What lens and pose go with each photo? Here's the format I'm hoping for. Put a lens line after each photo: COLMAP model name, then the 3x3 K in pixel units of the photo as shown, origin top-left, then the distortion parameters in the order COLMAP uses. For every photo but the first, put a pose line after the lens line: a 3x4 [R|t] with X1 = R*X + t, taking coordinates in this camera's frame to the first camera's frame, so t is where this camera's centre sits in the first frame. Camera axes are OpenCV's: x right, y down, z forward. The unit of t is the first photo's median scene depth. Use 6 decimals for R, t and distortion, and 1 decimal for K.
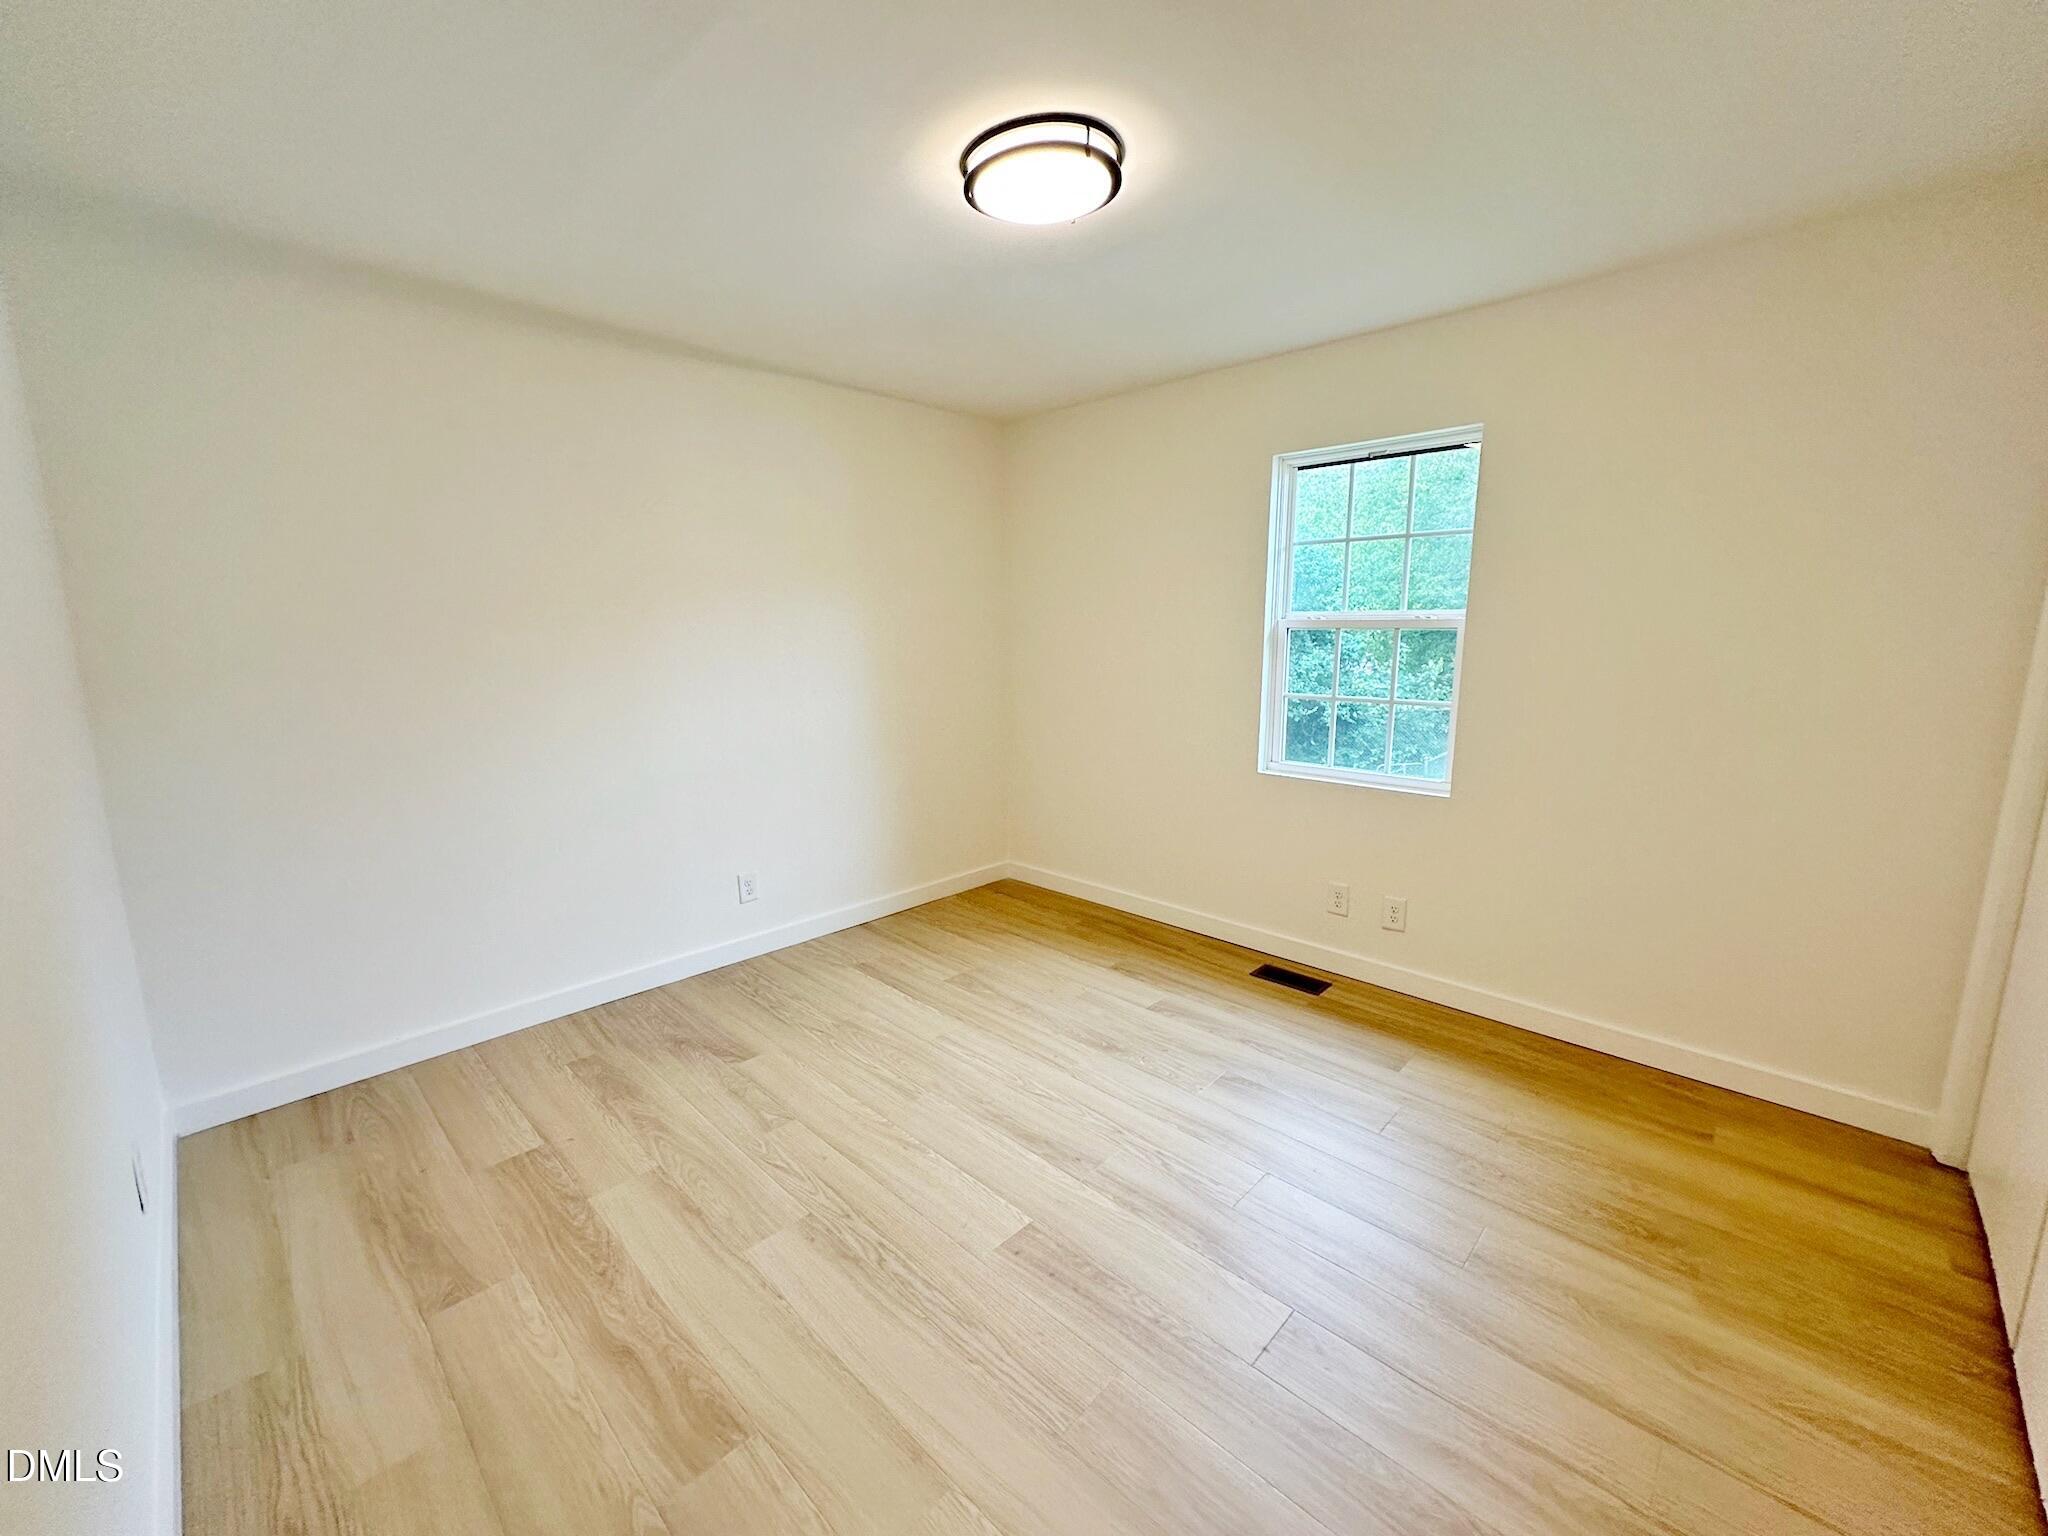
lens RADIAL K [[821.3, 0, 1024.0], [0, 821.3, 768.0], [0, 0, 1]] dist [-0.003568, 0.000194]
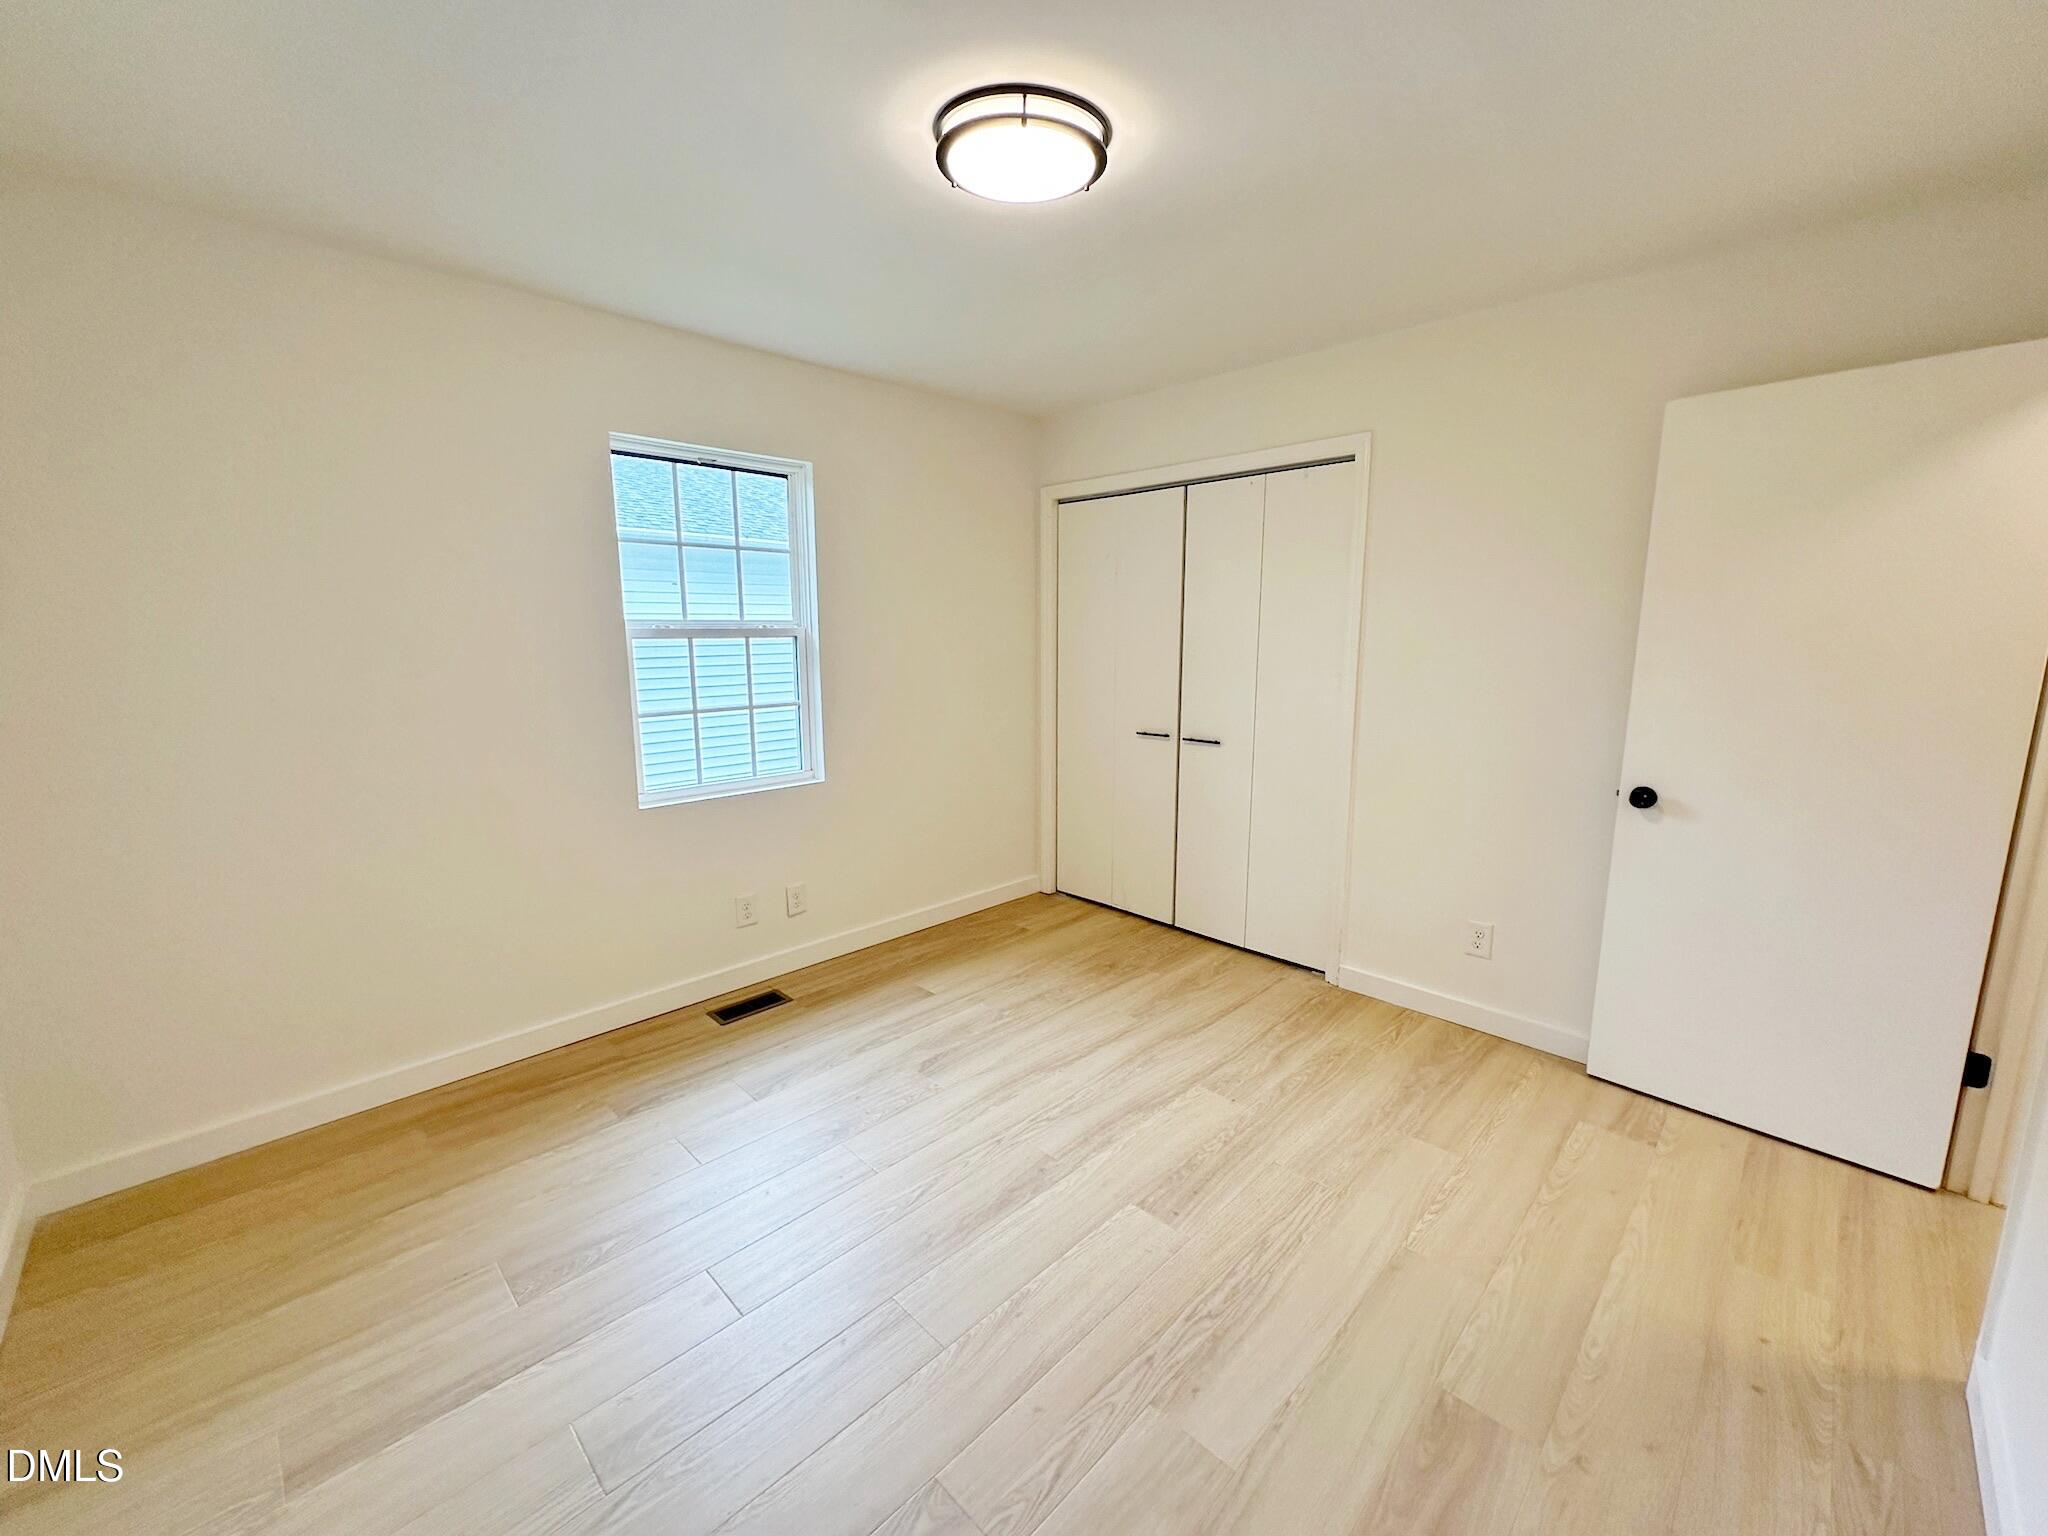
lens RADIAL K [[821.3, 0, 1024.0], [0, 821.3, 768.0], [0, 0, 1]] dist [-0.003568, 0.000194]
pose [[0.014203, -0.164245, 0.986317, -0.810844], [0.173685, 0.971827, 0.159331, -0.154655], [-0.984699, 0.169045, 0.042329, 0.868220]]
